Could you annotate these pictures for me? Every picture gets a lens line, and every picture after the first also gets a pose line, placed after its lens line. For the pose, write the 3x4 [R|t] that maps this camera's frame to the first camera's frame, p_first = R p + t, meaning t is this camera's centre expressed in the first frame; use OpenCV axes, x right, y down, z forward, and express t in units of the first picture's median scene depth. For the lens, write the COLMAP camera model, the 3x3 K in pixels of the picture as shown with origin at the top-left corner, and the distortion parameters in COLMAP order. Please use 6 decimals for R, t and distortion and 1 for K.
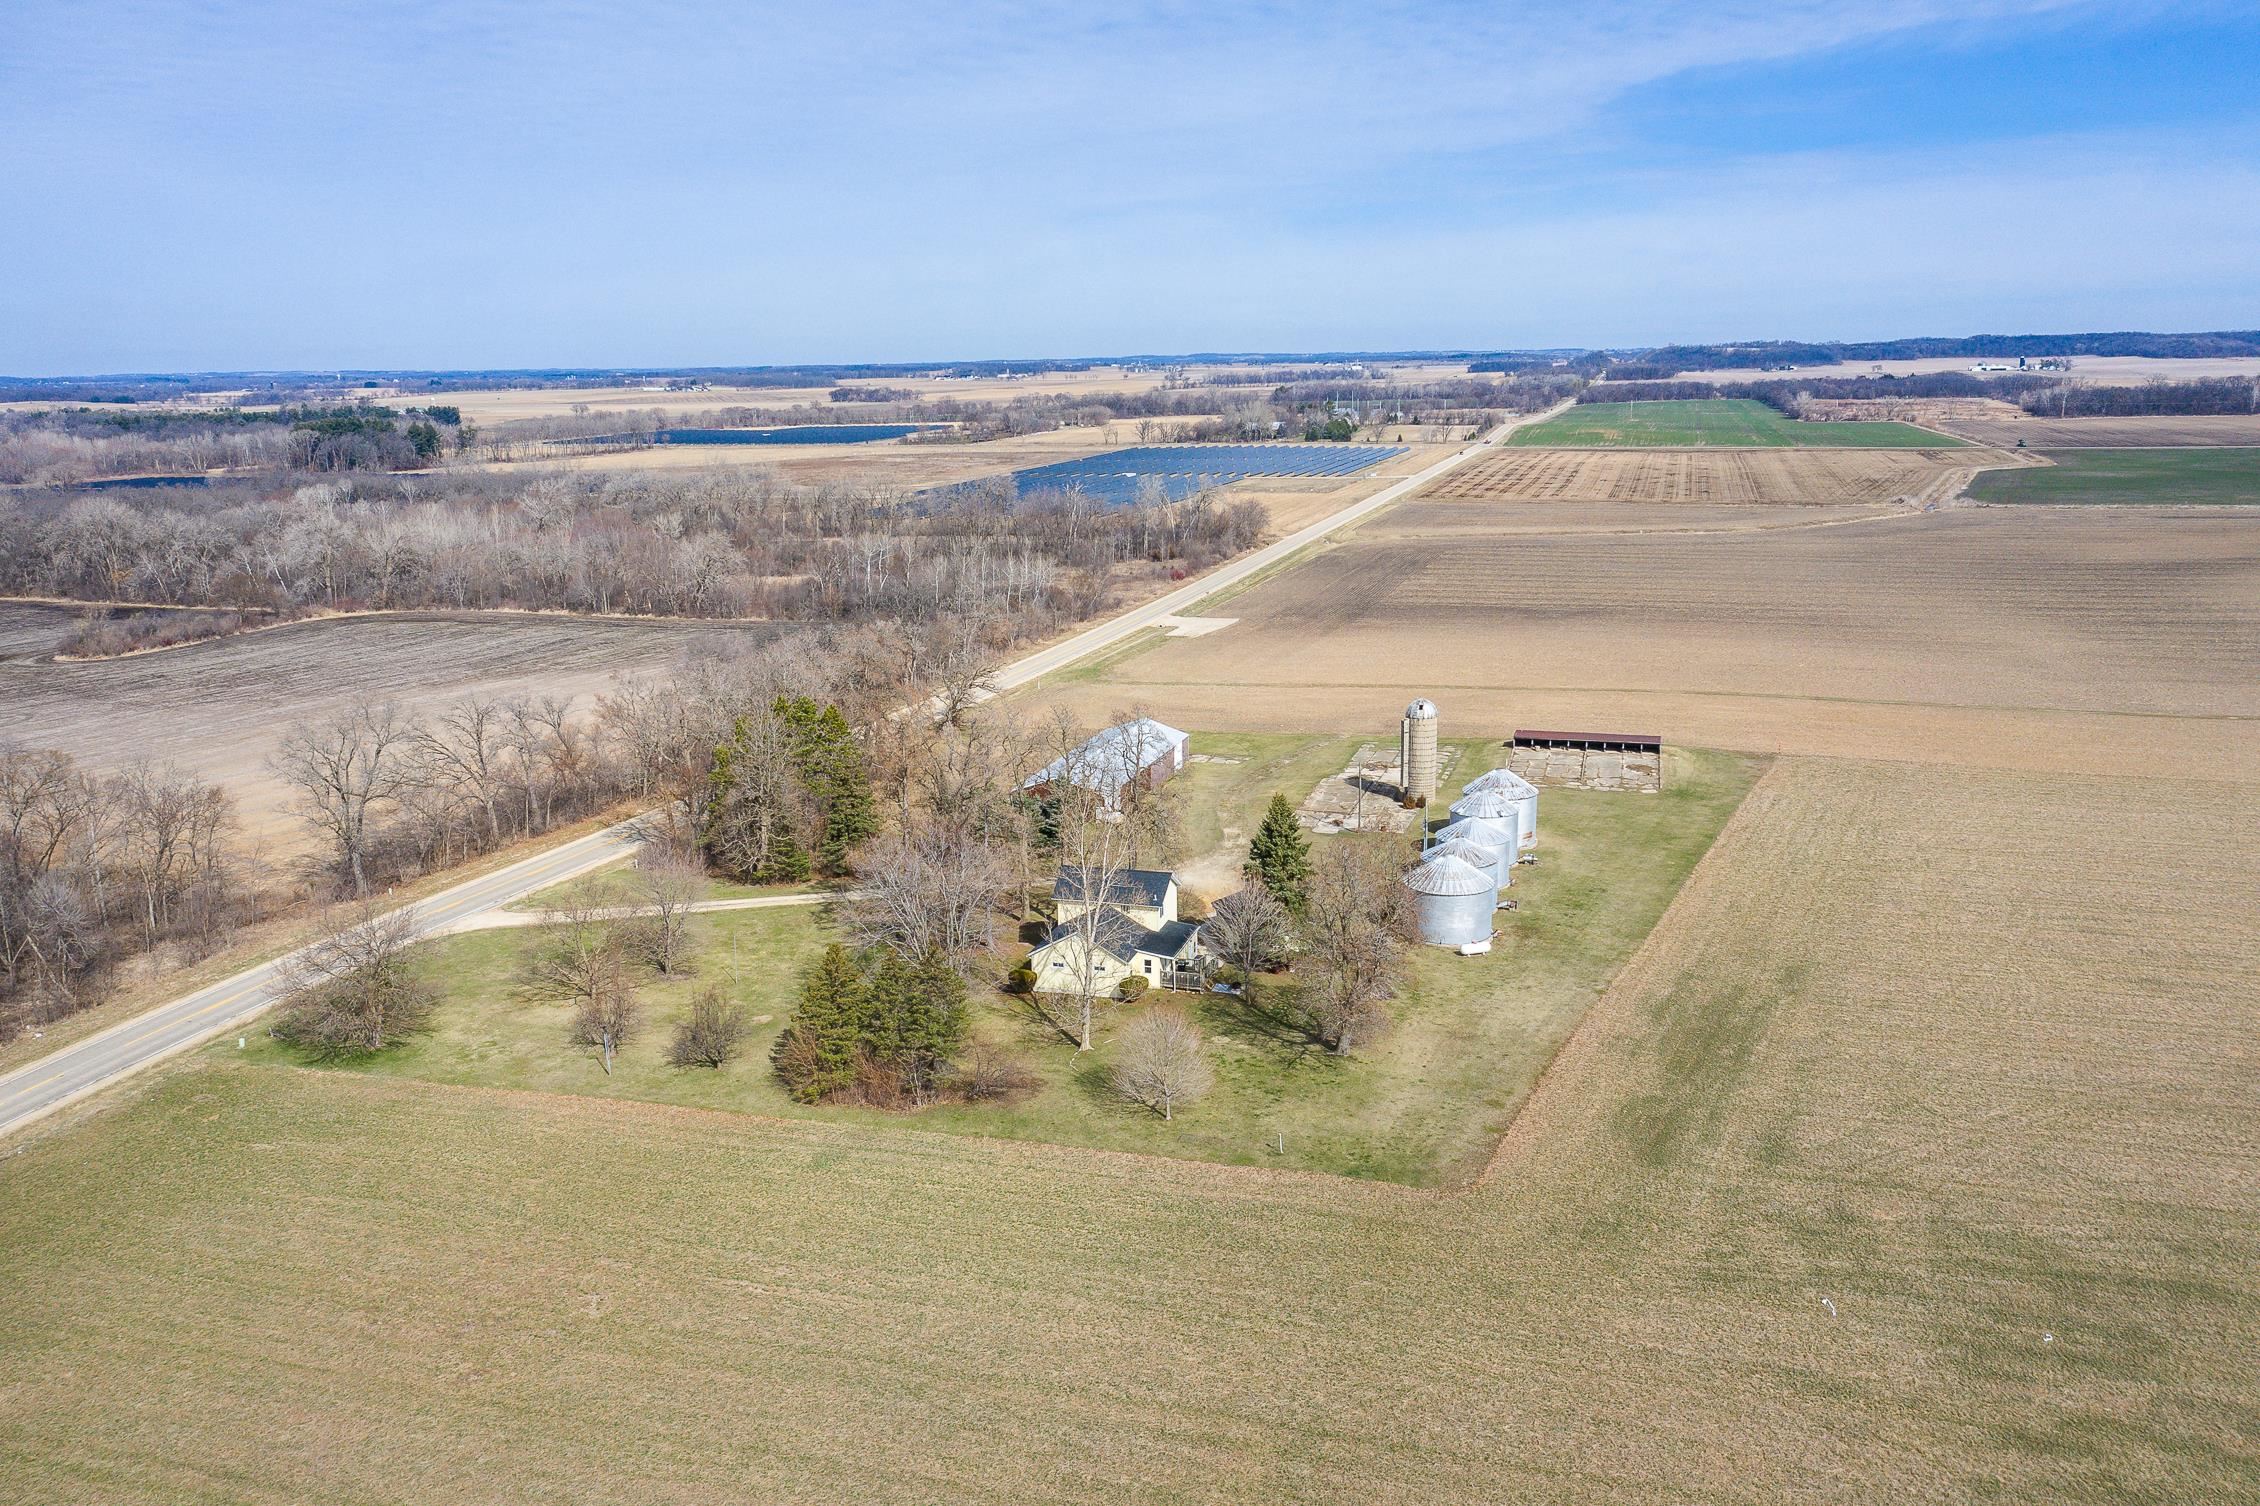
lens RADIAL K [[1769.4, 0, 1153.4], [0, 1769.4, 753.8], [0, 0, 1]] dist [-0.005543, 0.000428]
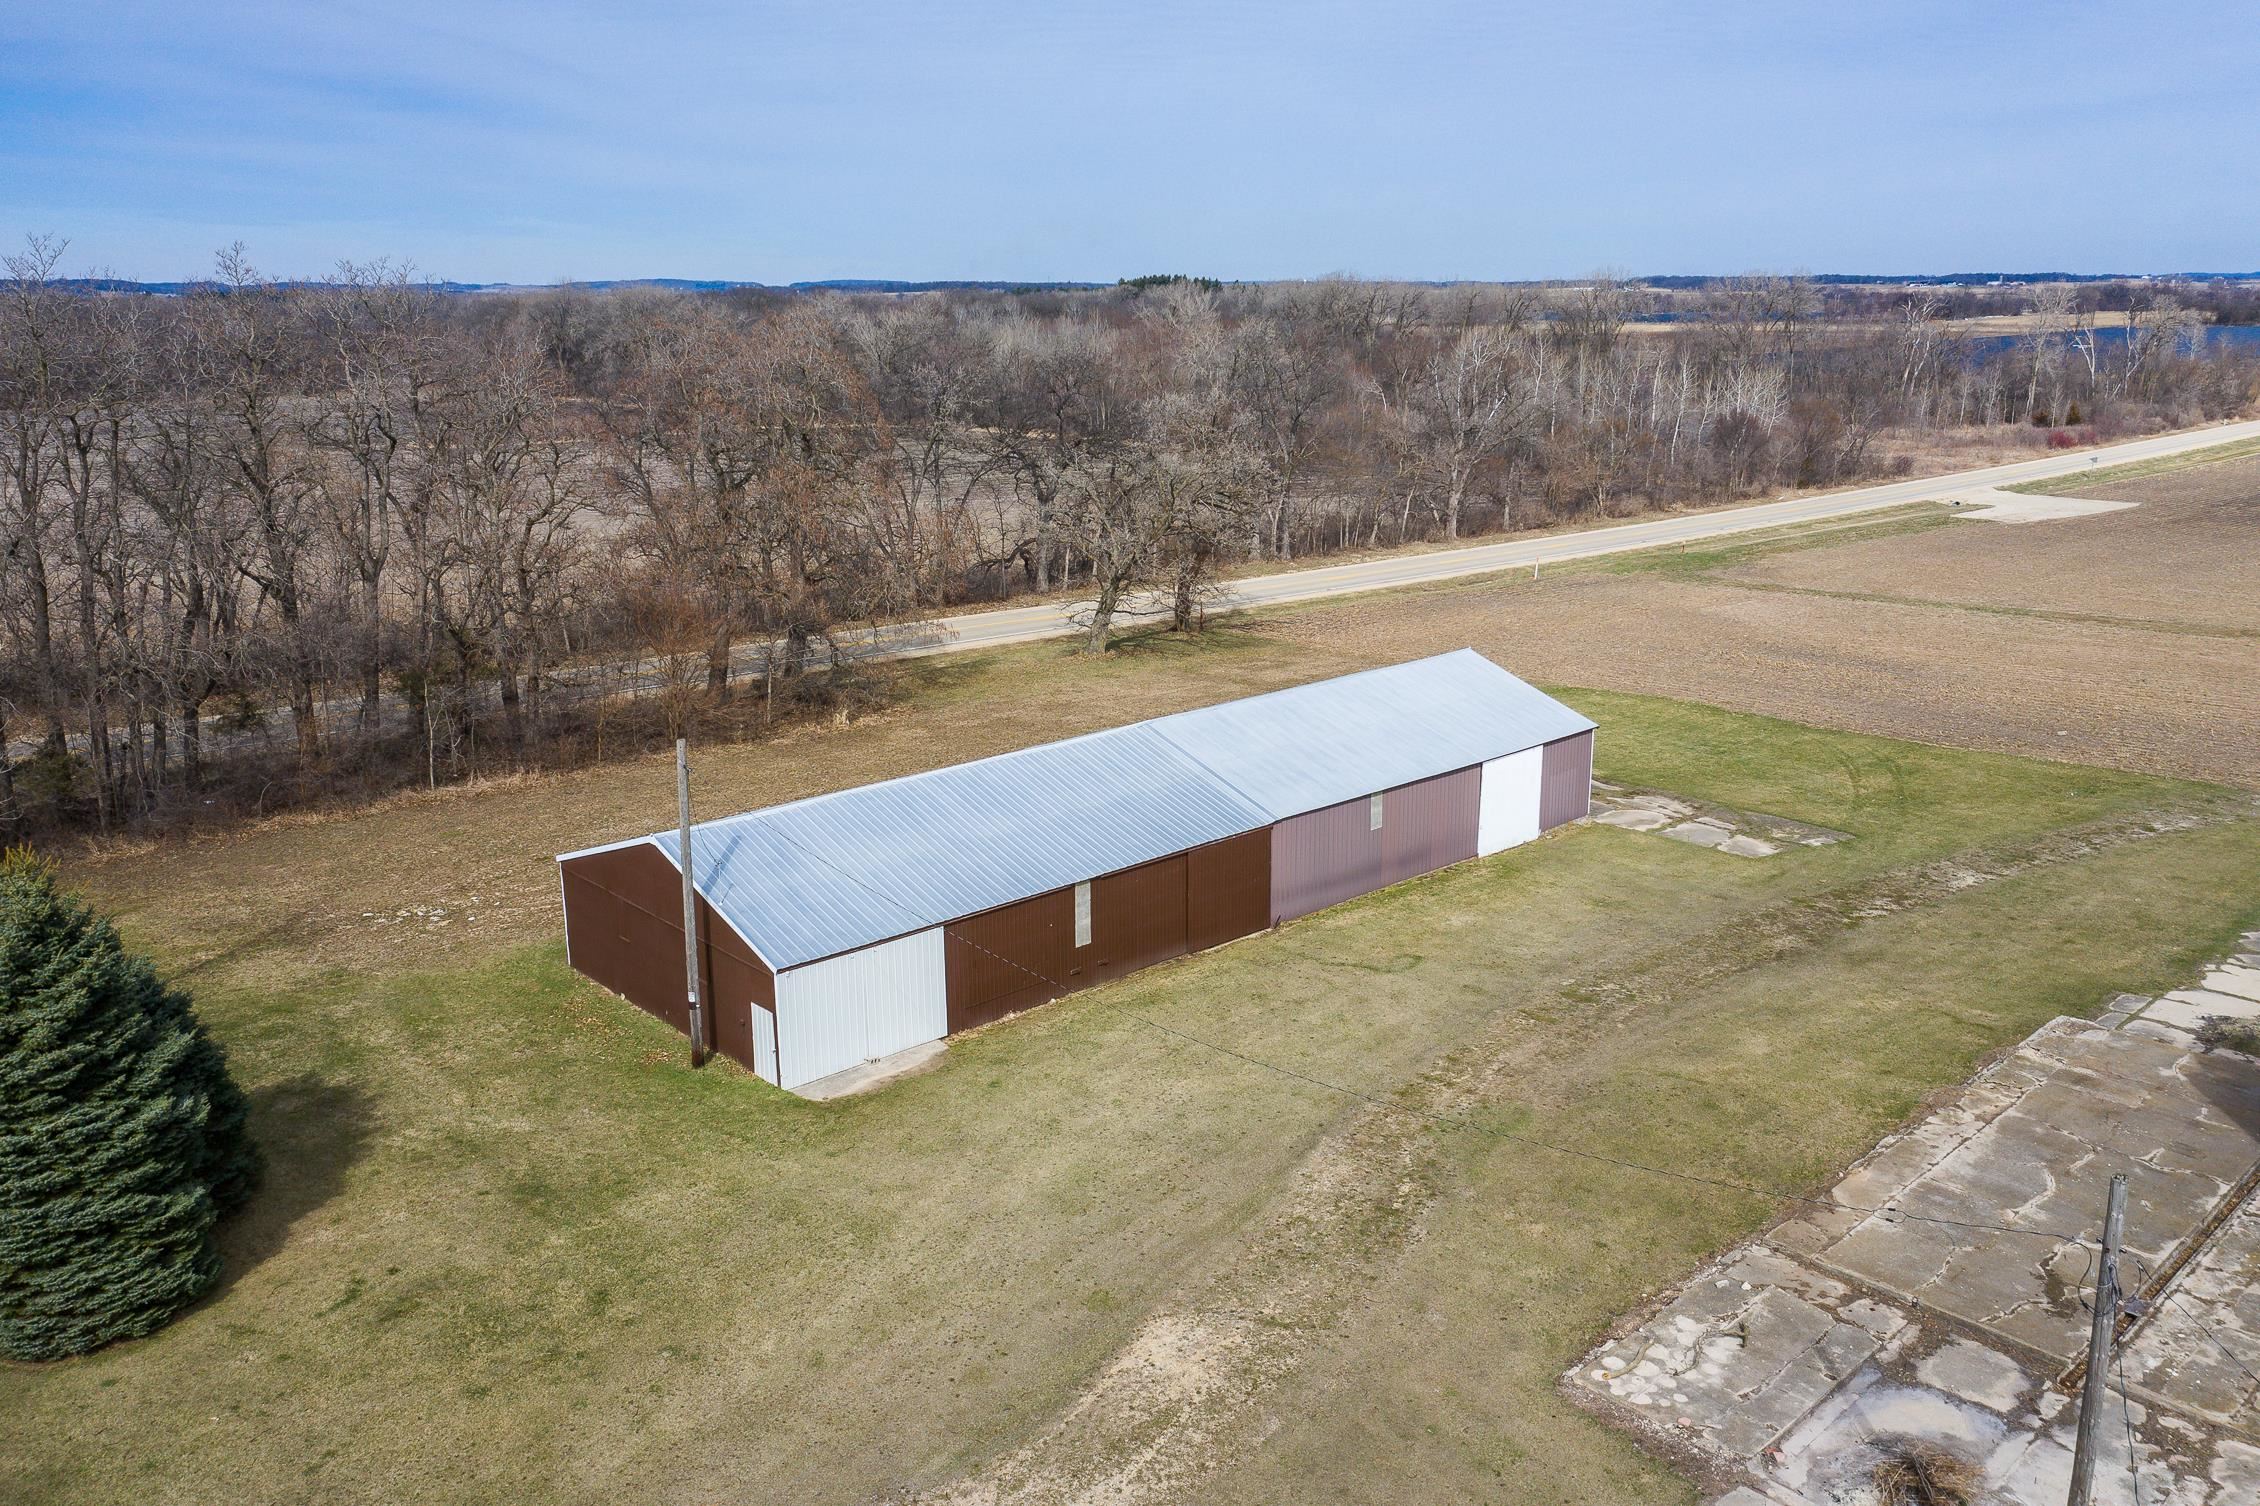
lens RADIAL K [[1786.3, 0, 1149.1], [0, 1786.3, 748.0], [0, 0, 1]] dist [-0.014783, 0.003987]
pose [[0.866504, 0.133363, -0.481024, 0.115066], [-0.114584, 0.991059, 0.068361, -0.022183], [0.485840, -0.004117, 0.874038, 0.880403]]
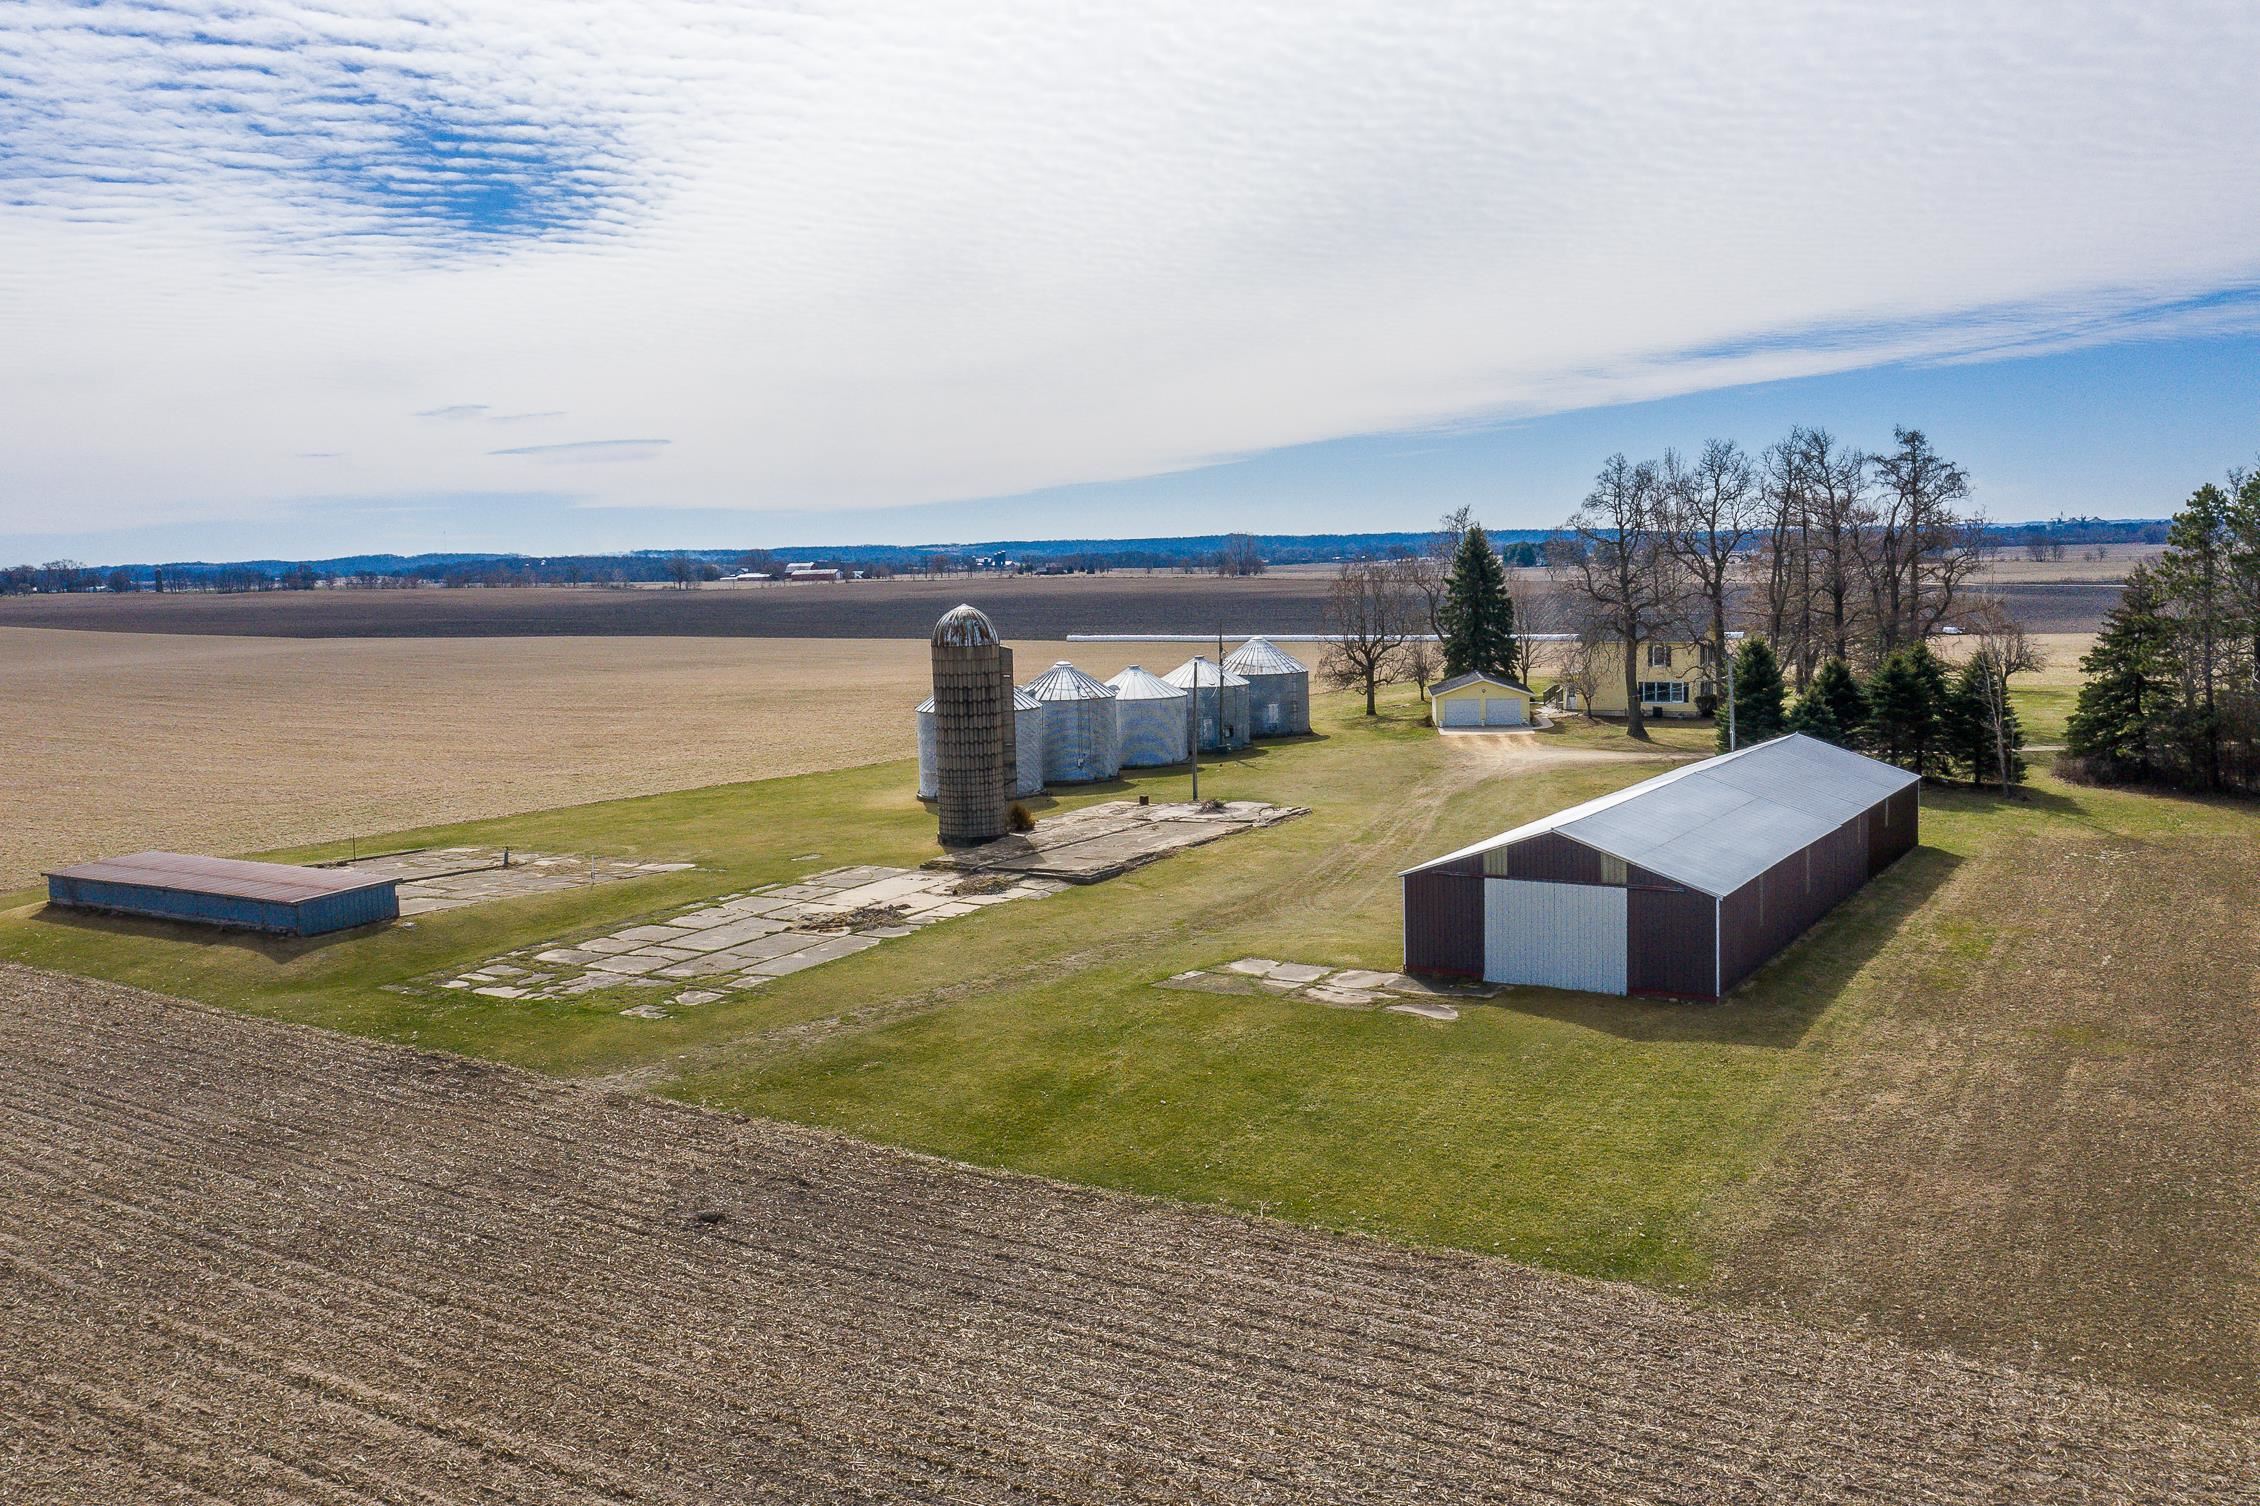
lens RADIAL K [[1858.7, 0, 1130.0], [0, 1858.7, 753.0], [0, 0, 1]] dist [-0.009032, 0.000816]
pose [[-0.959979, 0.010588, 0.279873, -0.025731], [0.101311, 0.944745, 0.311758, -0.152210], [-0.261107, 0.327635, -0.908008, 1.549933]]
